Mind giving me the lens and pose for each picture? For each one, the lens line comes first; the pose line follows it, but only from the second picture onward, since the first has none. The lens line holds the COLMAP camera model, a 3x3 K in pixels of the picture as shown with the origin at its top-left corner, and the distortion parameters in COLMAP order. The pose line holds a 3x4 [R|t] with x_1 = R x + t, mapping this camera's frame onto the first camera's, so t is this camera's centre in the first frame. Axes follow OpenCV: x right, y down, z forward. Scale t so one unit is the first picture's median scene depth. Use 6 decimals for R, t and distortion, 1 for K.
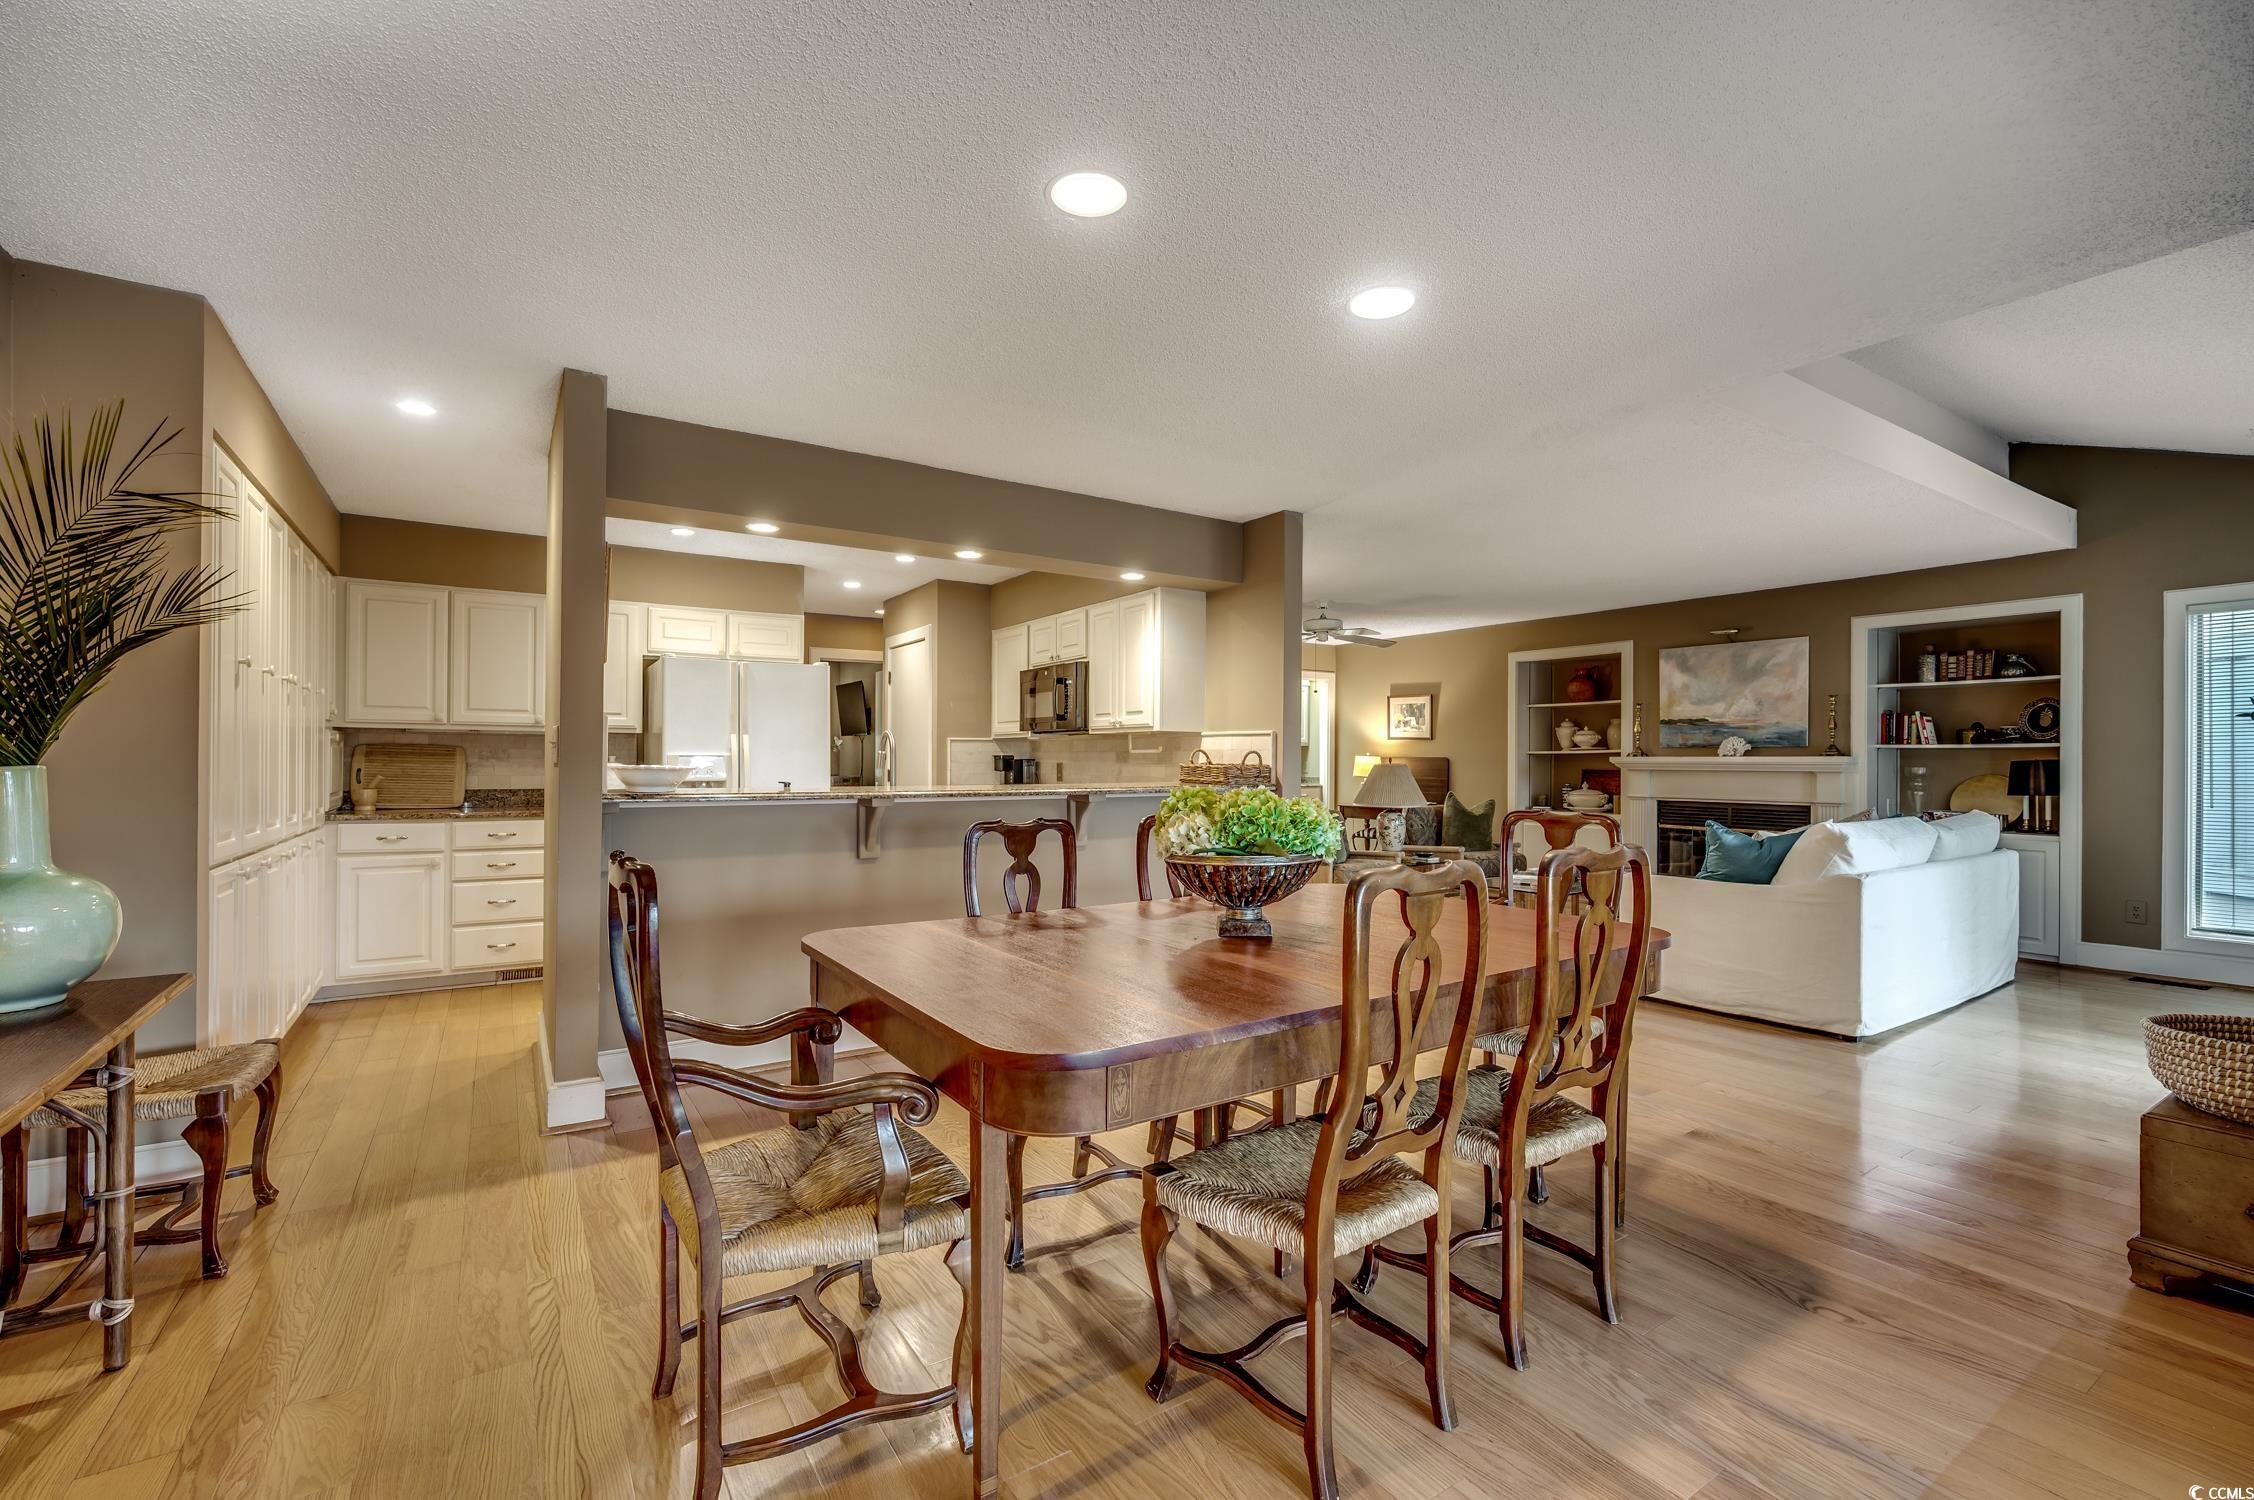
lens RADIAL K [[981.5, 0, 1128.3], [0, 981.5, 756.7], [0, 0, 1]] dist [-0.001274, -0.000572]
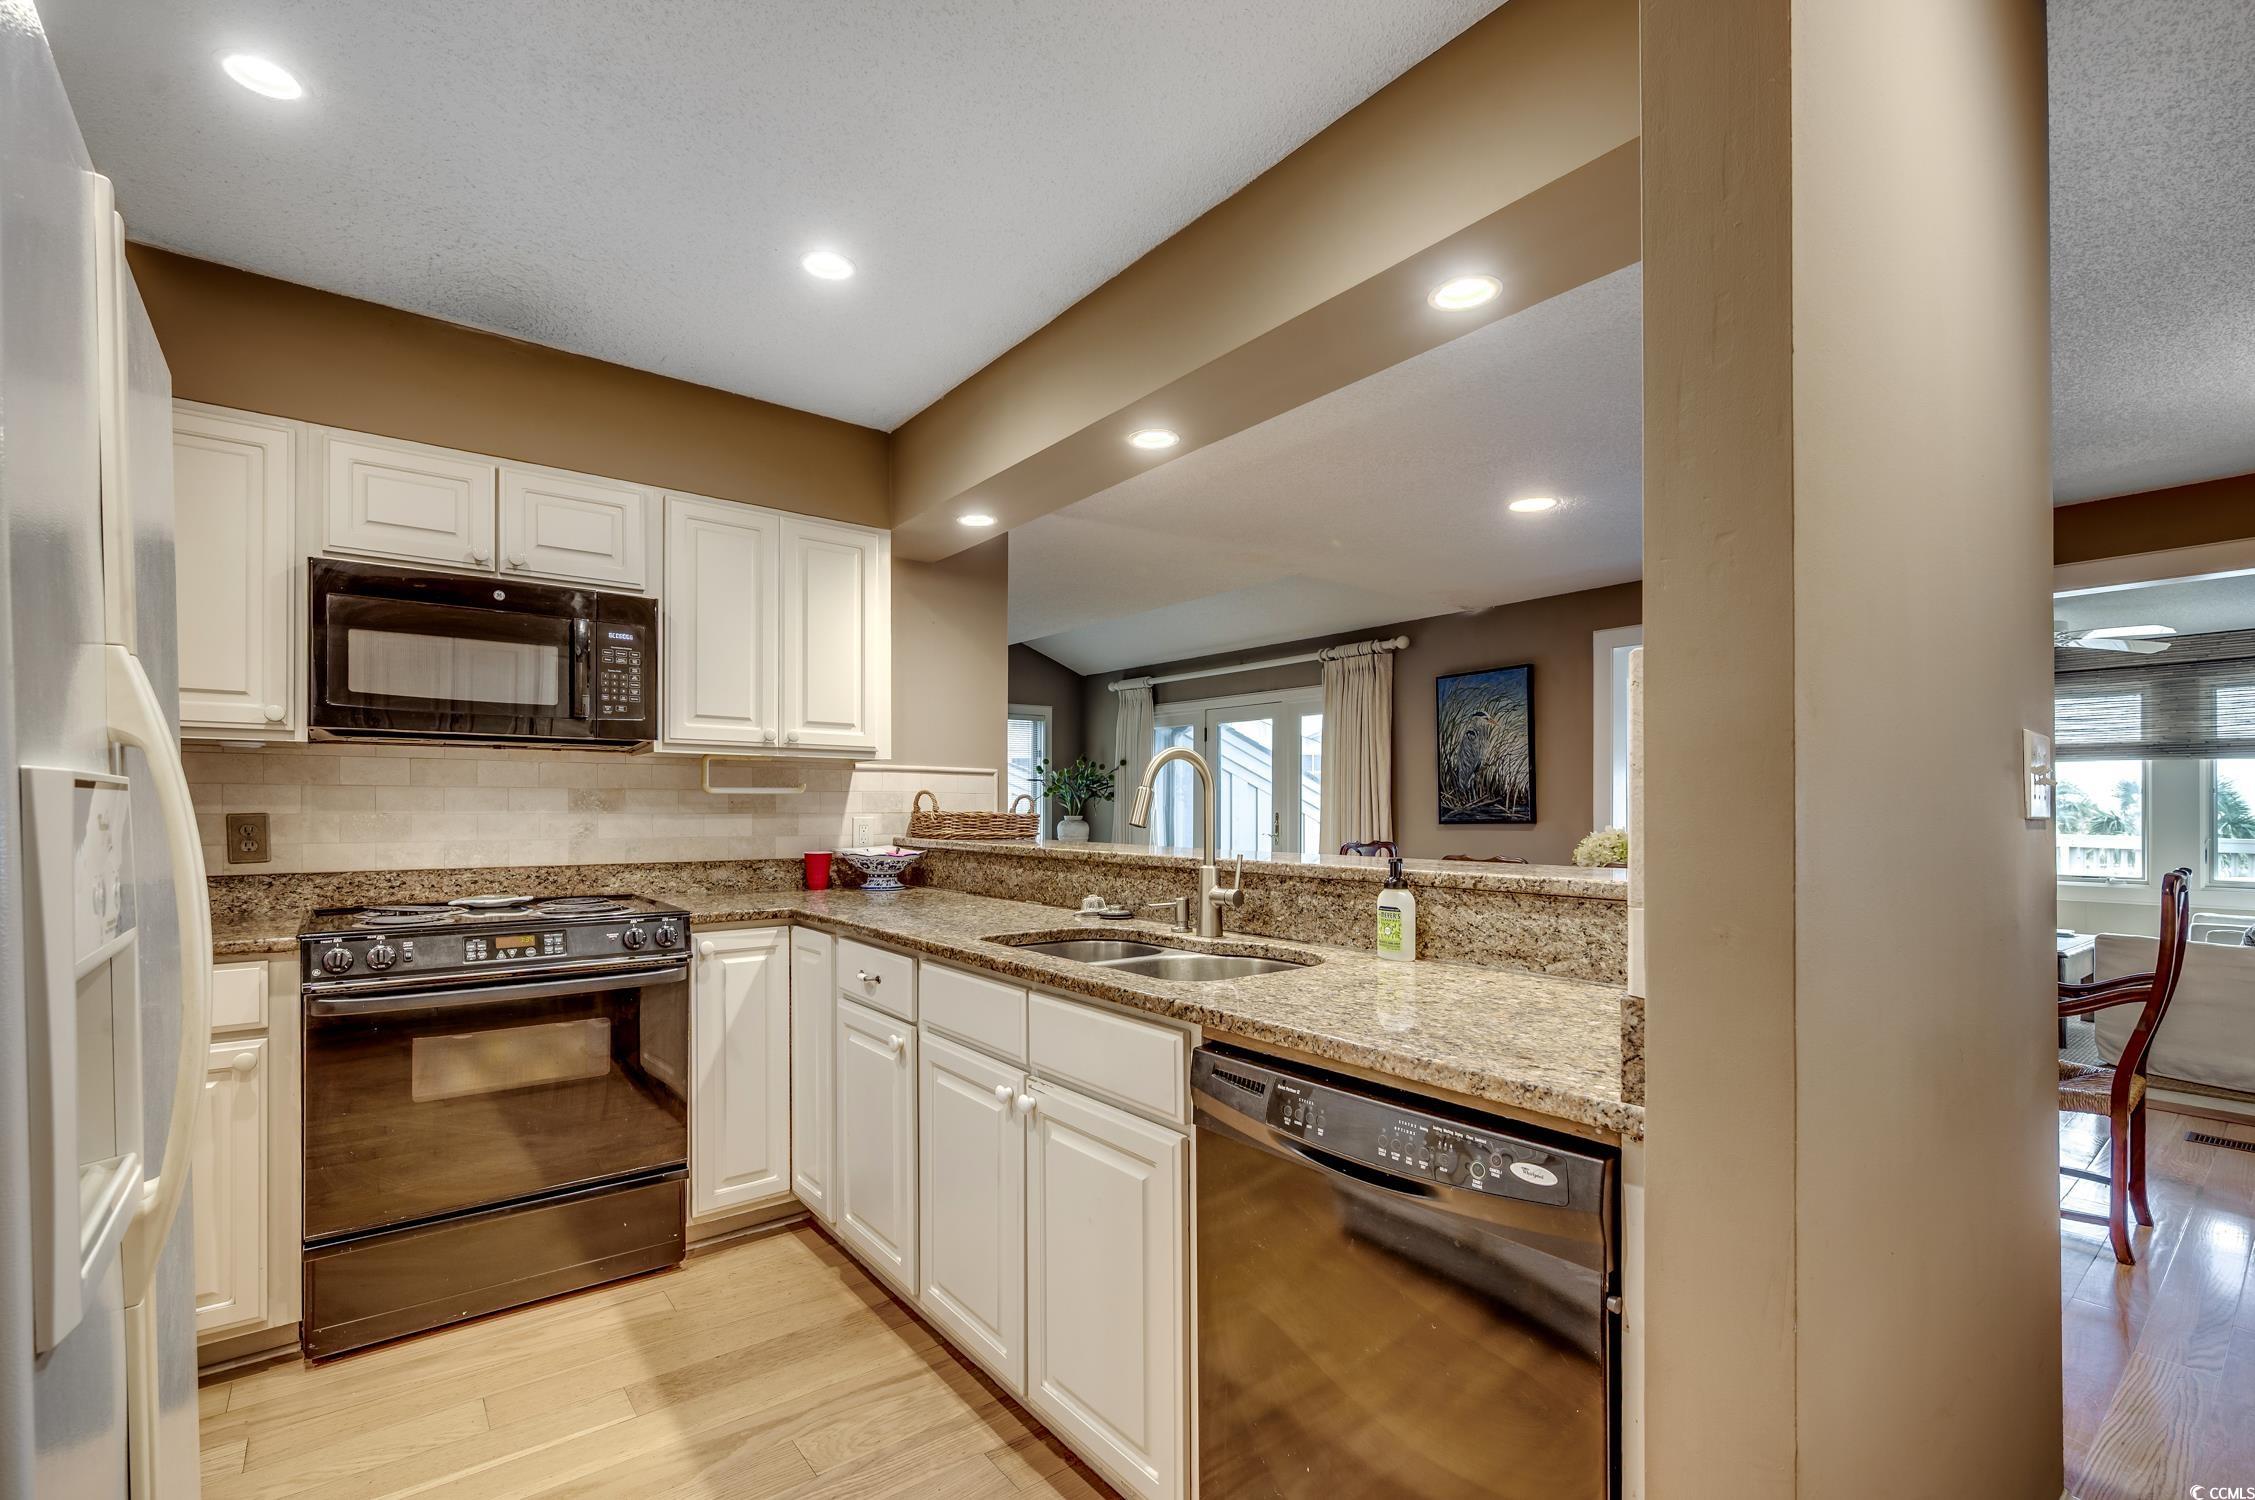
lens RADIAL K [[982.0, 0, 1148.2], [0, 982.0, 808.3], [0, 0, 1]] dist [-0.001274, -0.000572]
pose [[-0.131149, -0.004756, 0.991351, -0.427777], [-0.007821, 0.999962, 0.003762, -0.000164], [-0.991332, -0.007260, -0.131181, 0.646204]]
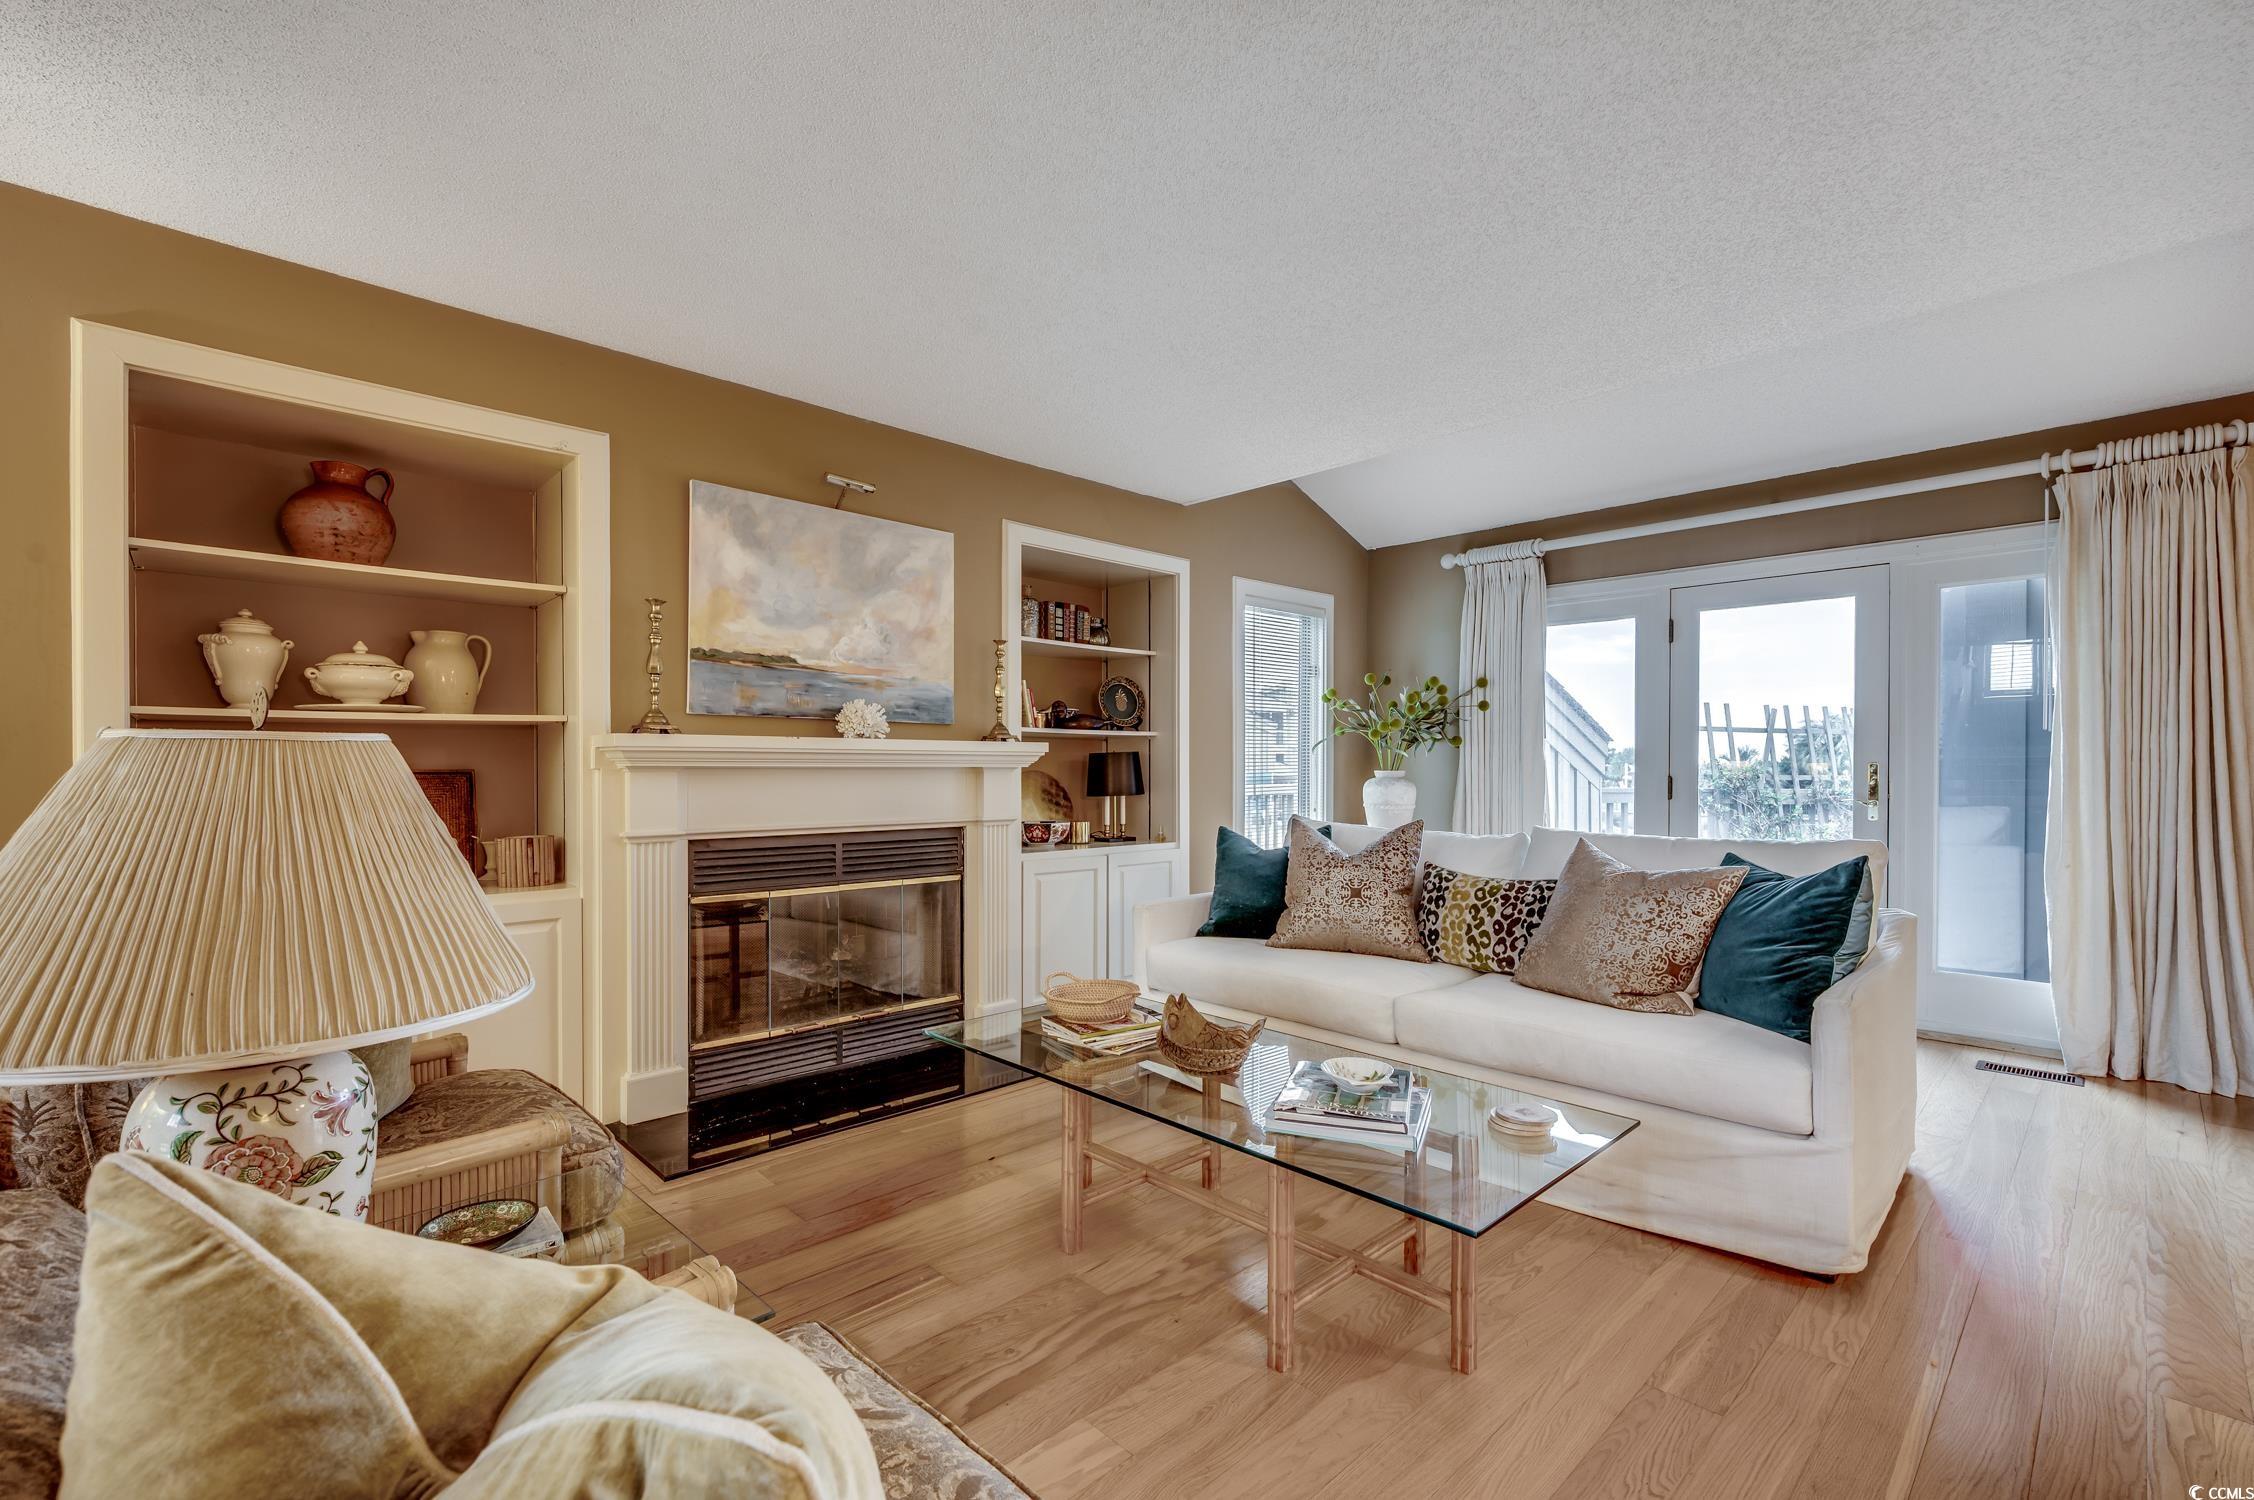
lens RADIAL K [[1006.1, 0, 1128.6], [0, 1006.1, 774.0], [0, 0, 1]] dist [-0.000585, -0.000429]
pose [[-0.206291, -0.011033, 0.978428, 0.085322], [-0.005937, 0.999932, 0.010024, 0.010987], [-0.978473, -0.003741, -0.206343, 0.928950]]
